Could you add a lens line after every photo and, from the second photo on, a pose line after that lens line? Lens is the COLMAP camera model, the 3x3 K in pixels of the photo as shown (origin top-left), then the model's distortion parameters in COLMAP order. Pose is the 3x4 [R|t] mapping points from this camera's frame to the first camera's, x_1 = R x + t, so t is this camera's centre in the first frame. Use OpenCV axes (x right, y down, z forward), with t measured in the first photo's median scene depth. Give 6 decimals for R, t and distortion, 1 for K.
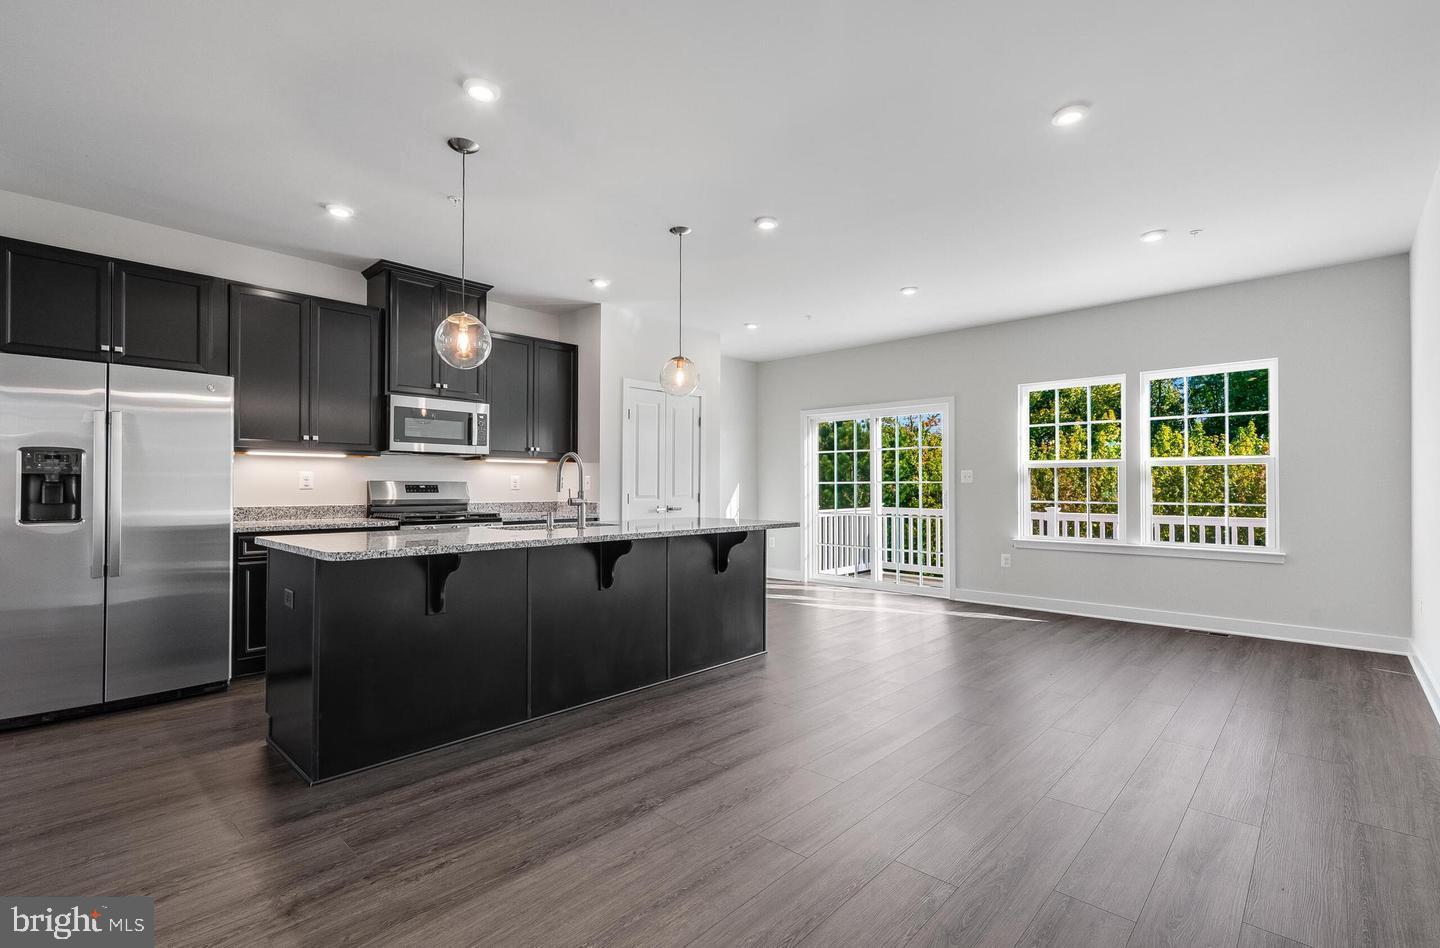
lens RADIAL K [[649.4, 0, 731.7], [0, 649.4, 478.3], [0, 0, 1]] dist [0.010532, 0.001151]
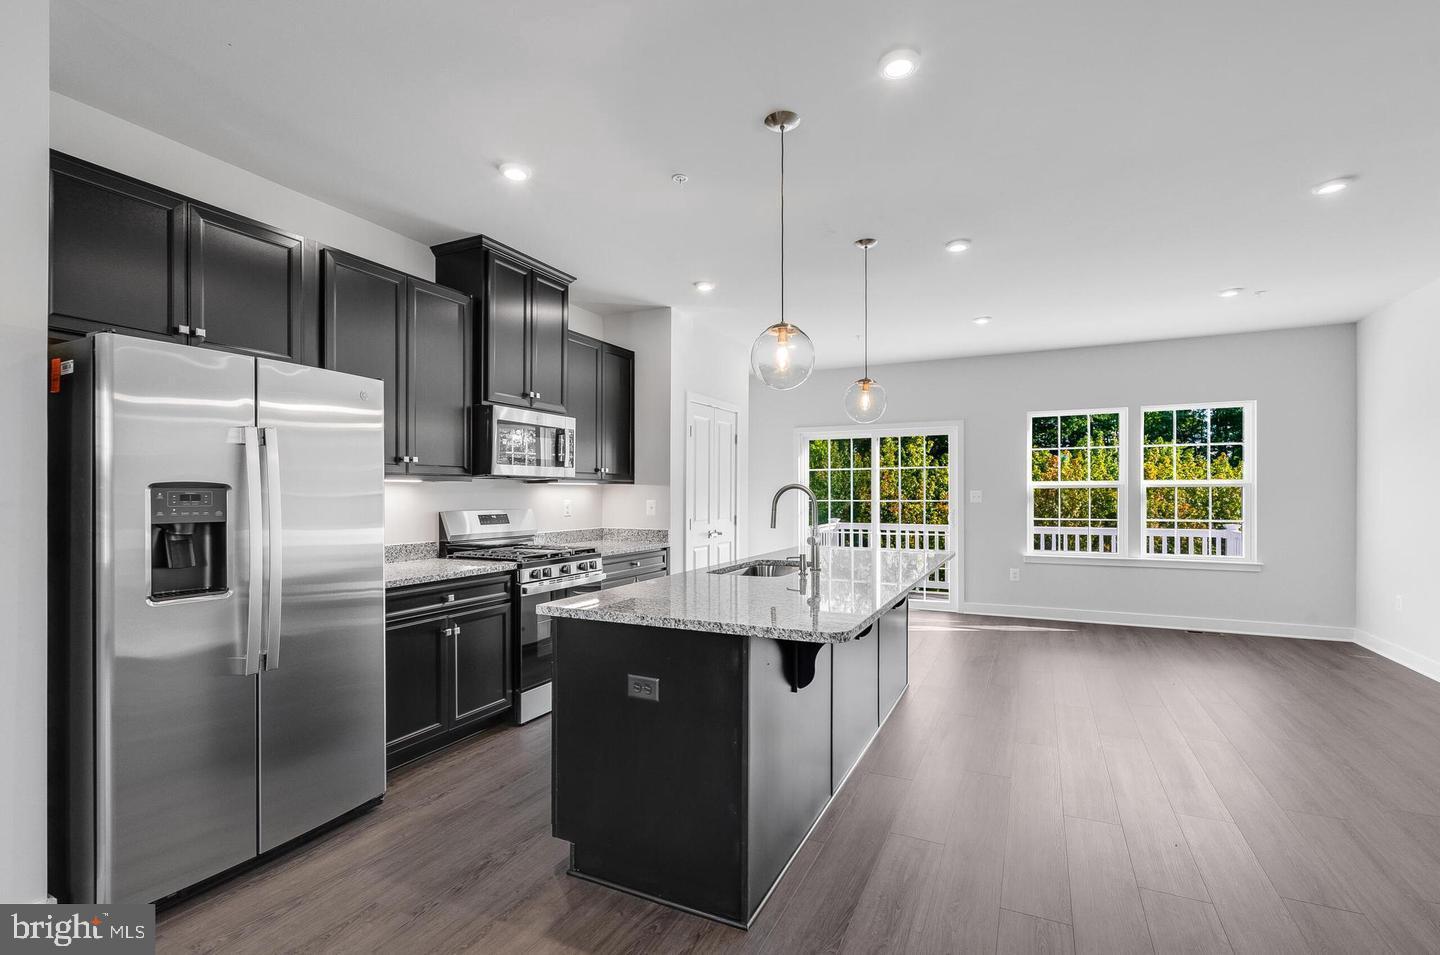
lens RADIAL K [[661.5, 0, 727.0], [0, 661.5, 484.5], [0, 0, 1]] dist [0.014284, 0.000154]
pose [[0.953145, -0.000863, 0.302512, -0.430309], [0.000985, 0.999999, -0.000252, -0.026250], [-0.302512, 0.000539, 0.953146, 0.117328]]
